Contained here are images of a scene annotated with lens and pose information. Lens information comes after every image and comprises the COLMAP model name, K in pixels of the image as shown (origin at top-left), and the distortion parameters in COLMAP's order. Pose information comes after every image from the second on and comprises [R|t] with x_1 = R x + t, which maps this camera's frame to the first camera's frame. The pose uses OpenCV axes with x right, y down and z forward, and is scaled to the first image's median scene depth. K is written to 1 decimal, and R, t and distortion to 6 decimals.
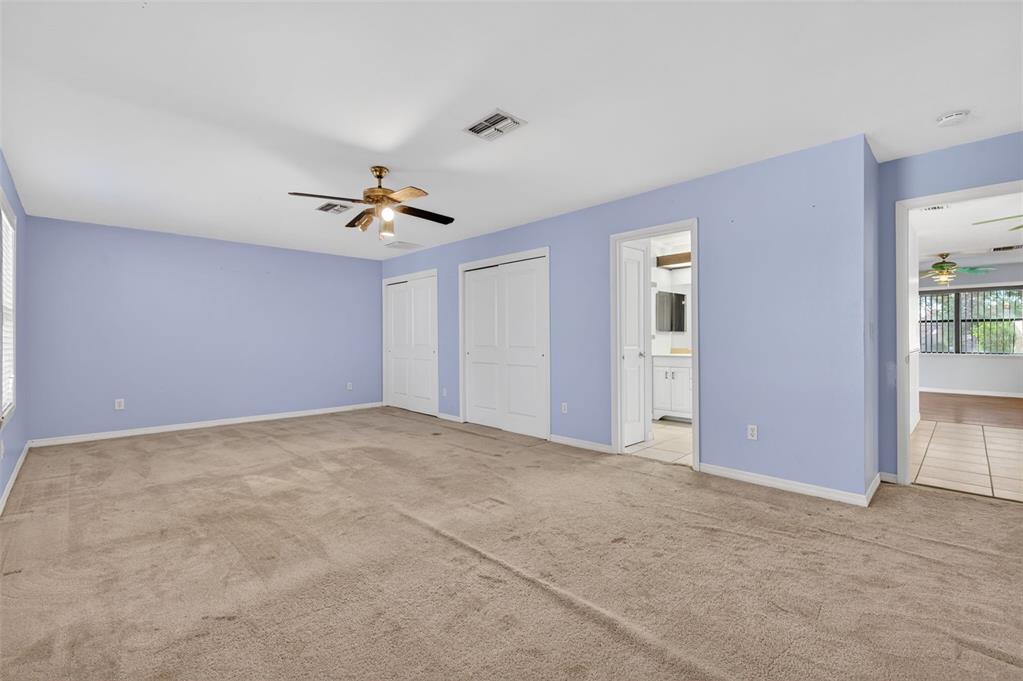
lens RADIAL K [[443.5, 0, 514.1], [0, 443.5, 341.0], [0, 0, 1]] dist [-0.000315, -0.000034]
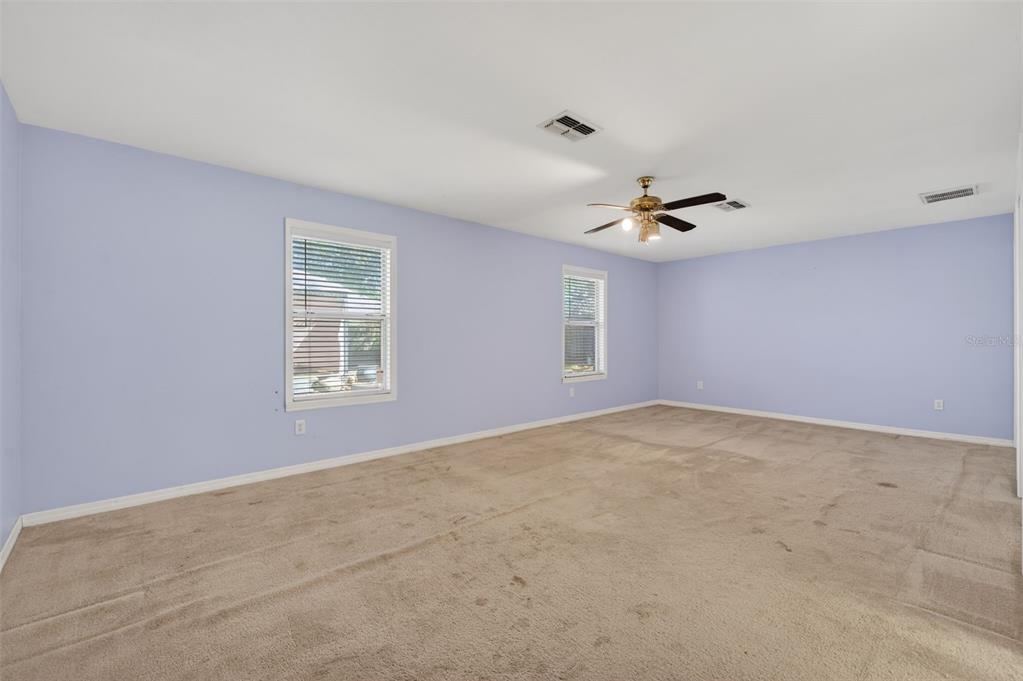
lens RADIAL K [[443.5, 0, 514.1], [0, 443.5, 341.0], [0, 0, 1]] dist [-0.000315, -0.000034]
pose [[-0.040283, 0.009590, -0.999142, 0.814520], [-0.003295, 0.999947, 0.009730, -0.011736], [0.999183, 0.003685, -0.040249, 0.773912]]
